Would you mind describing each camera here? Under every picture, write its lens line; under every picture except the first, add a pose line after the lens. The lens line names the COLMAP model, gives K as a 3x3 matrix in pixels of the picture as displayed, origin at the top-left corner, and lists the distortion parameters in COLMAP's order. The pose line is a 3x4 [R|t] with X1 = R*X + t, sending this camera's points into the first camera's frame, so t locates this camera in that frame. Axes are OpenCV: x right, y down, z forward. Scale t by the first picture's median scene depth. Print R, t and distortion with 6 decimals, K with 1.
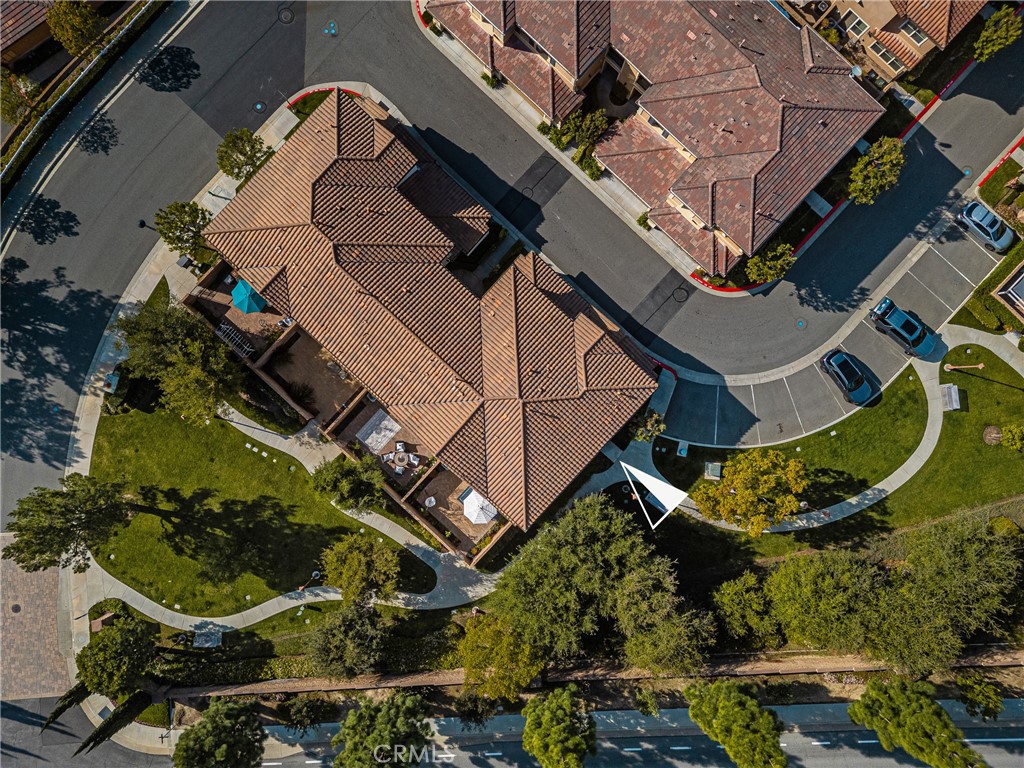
lens RADIAL K [[717.7, 0, 512.4], [0, 717.7, 386.6], [0, 0, 1]] dist [0.056774, -0.050624]
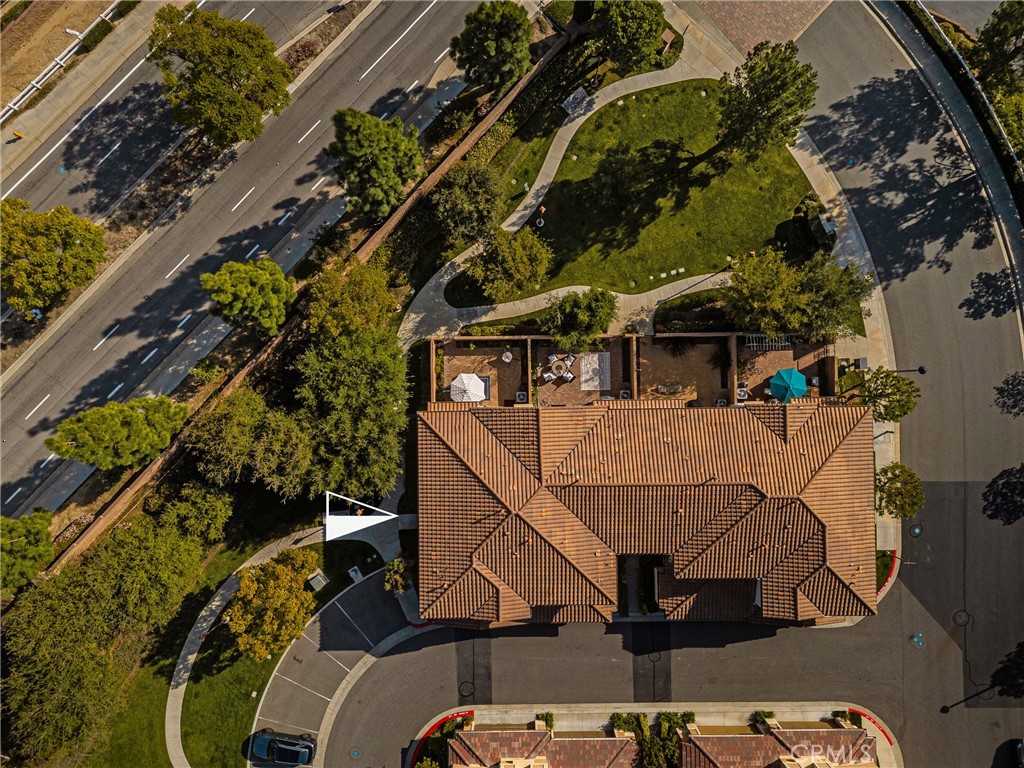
lens RADIAL K [[717.7, 0, 505.4], [0, 717.7, 382.4], [0, 0, 1]] dist [0.056774, -0.050624]
pose [[-0.725347, 0.688363, -0.005256, -0.084241], [-0.688372, -0.725271, 0.011185, 0.127734], [0.003887, 0.011731, 0.999924, 0.026050]]
